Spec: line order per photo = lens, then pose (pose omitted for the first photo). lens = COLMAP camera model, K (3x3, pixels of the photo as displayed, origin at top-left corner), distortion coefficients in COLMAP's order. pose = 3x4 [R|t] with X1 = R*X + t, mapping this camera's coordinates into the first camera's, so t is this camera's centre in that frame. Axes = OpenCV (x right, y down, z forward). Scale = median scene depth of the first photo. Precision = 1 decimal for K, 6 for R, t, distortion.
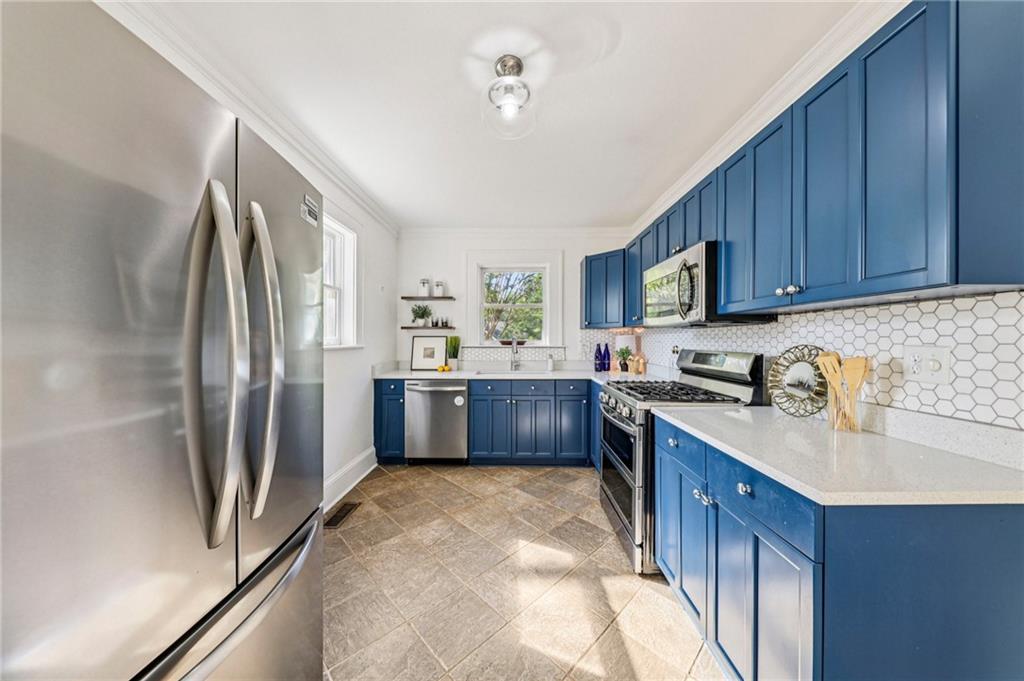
lens RADIAL K [[325.3, 0, 512.0], [0, 325.3, 341.0], [0, 0, 1]] dist [0.000695, -0.000154]
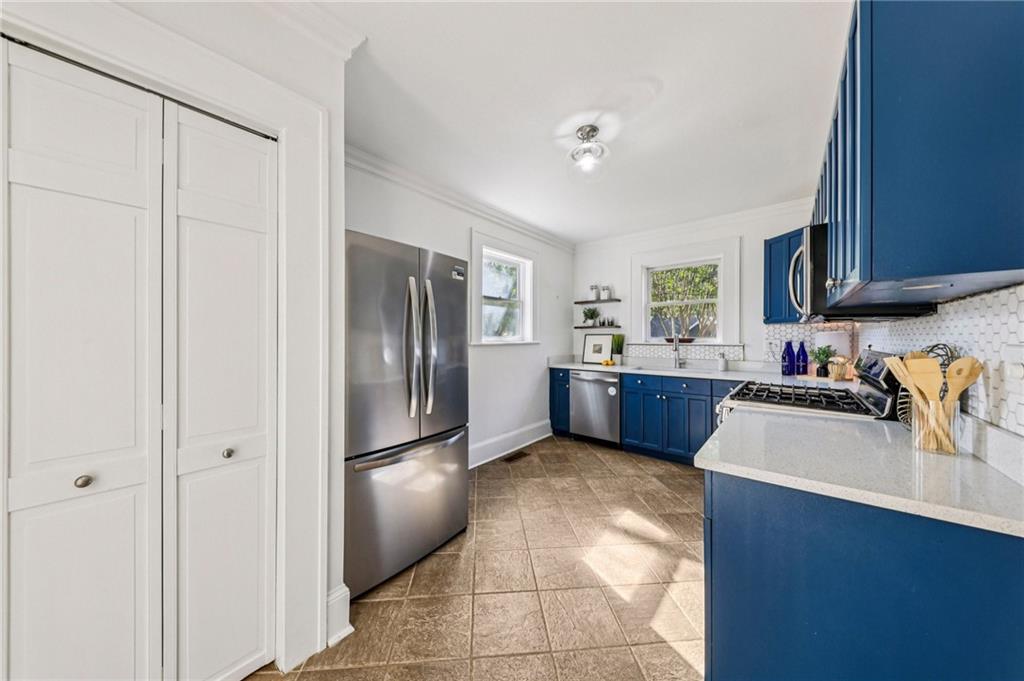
lens RADIAL K [[325.3, 0, 506.8], [0, 325.3, 337.8], [0, 0, 1]] dist [0.000695, -0.000154]
pose [[0.768208, -0.001333, -0.640198, 0.263010], [0.000576, 0.999999, -0.001391, -0.001063], [0.640200, 0.000700, 0.768208, -0.103048]]
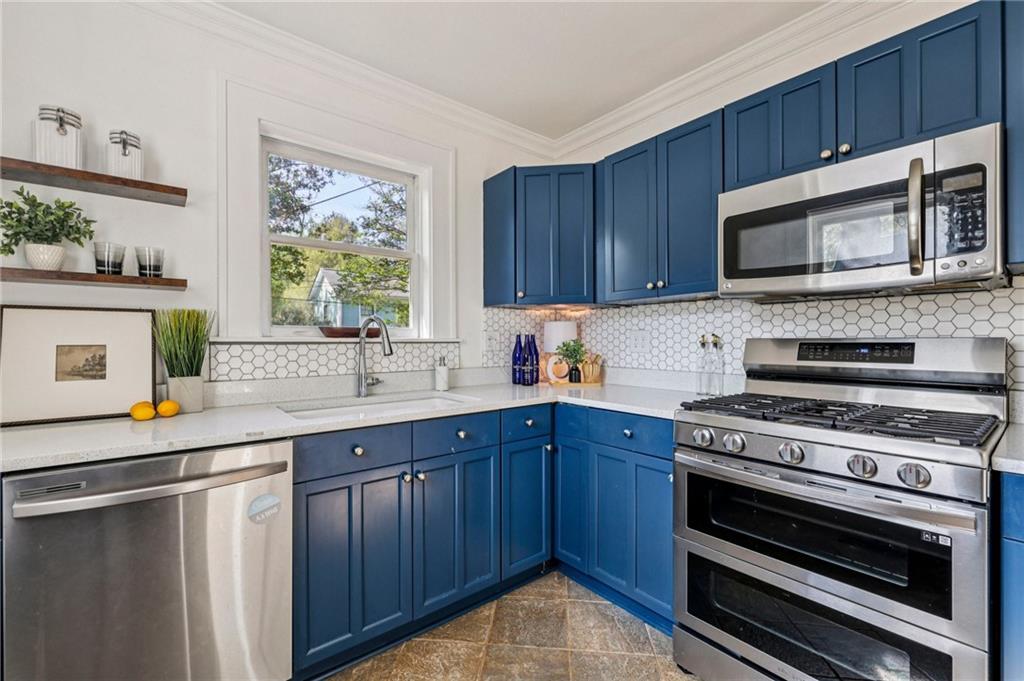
lens RADIAL K [[435.6, 0, 511.8], [0, 435.6, 340.5], [0, 0, 1]] dist [0.000816, -0.000230]
pose [[0.765743, -0.001944, 0.643144, -0.232765], [0.005255, 0.999981, -0.003234, 0.021868], [-0.643125, 0.005857, 0.765739, 0.486815]]
